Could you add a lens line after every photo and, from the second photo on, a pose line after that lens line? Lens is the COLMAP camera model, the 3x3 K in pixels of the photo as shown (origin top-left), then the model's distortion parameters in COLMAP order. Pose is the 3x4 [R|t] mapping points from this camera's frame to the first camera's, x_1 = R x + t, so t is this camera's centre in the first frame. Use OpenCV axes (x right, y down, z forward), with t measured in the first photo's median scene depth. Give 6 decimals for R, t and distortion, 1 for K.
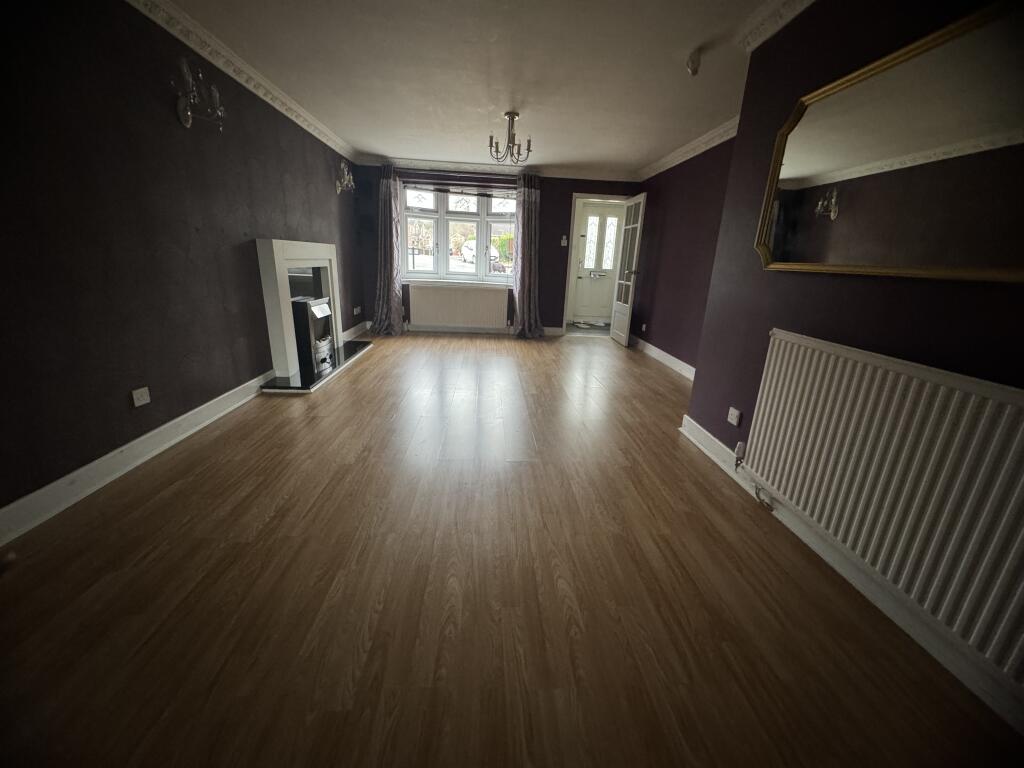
lens RADIAL K [[404.8, 0, 512.5], [0, 404.8, 383.9], [0, 0, 1]] dist [-0.006507, 0.000747]
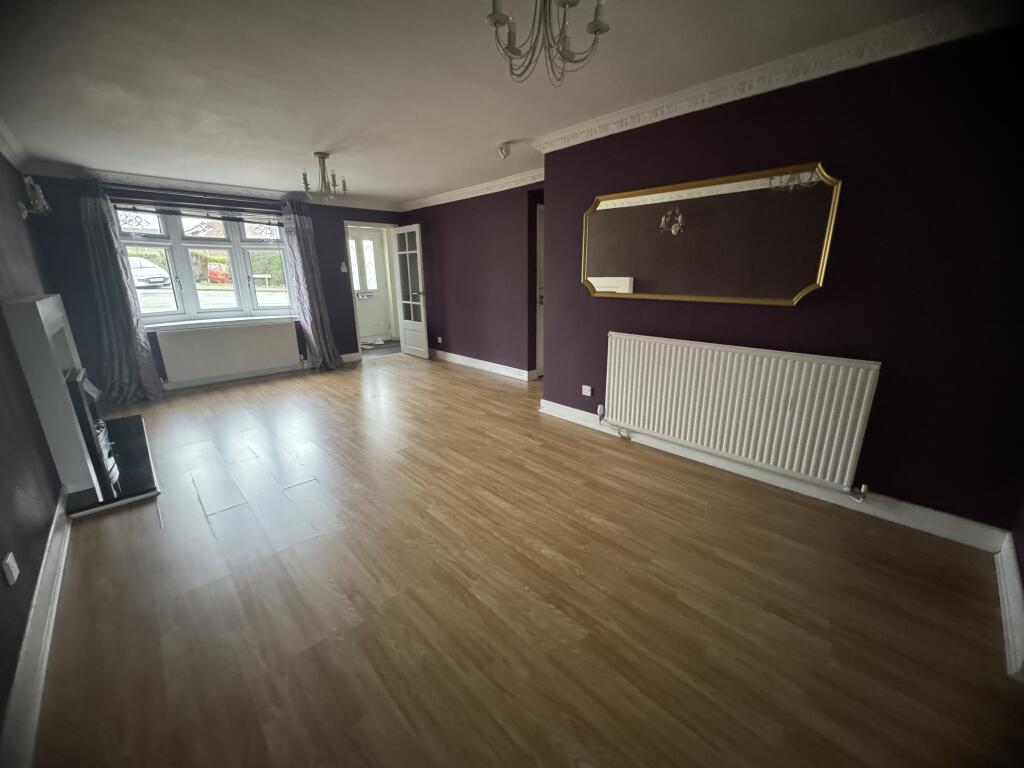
lens RADIAL K [[404.8, 0, 515.2], [0, 404.8, 382.2], [0, 0, 1]] dist [-0.006507, 0.000747]
pose [[0.760440, -0.218092, 0.611692, -0.227954], [0.230963, 0.971164, 0.059130, -0.040708], [-0.606949, 0.096314, 0.788883, -0.016822]]
